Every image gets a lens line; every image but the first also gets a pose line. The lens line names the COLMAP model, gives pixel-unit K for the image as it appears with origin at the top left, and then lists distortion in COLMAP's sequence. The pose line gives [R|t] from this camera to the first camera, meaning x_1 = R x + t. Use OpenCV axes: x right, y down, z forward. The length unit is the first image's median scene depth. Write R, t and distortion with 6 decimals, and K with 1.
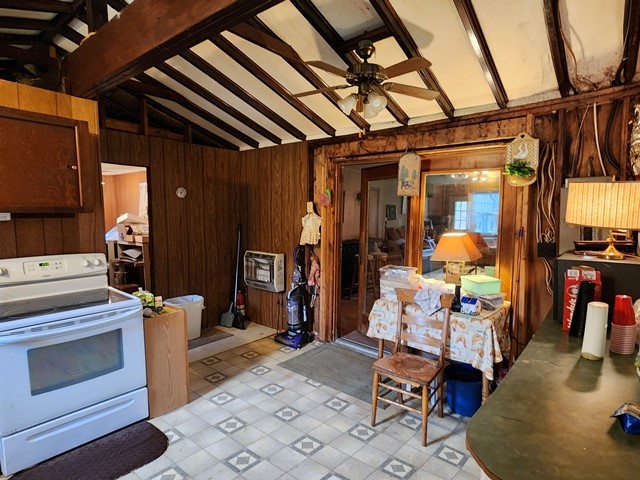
lens RADIAL K [[331.4, 0, 320.3], [0, 331.4, 245.9], [0, 0, 1]] dist [-0.004268, -0.000299]
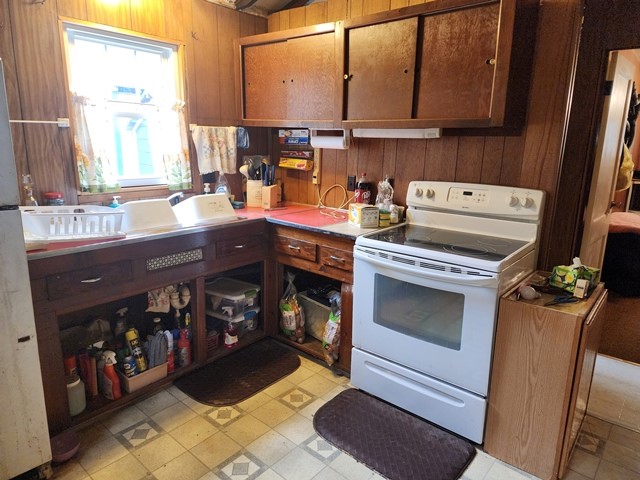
lens RADIAL K [[429.7, 0, 319.7], [0, 429.7, 234.9], [0, 0, 1]] dist [0.088009, -0.080883]
pose [[0.010314, 0.199126, -0.979920, 0.205840], [-0.113224, 0.973902, 0.196712, -0.011915], [0.993516, 0.108922, 0.032590, 0.543895]]
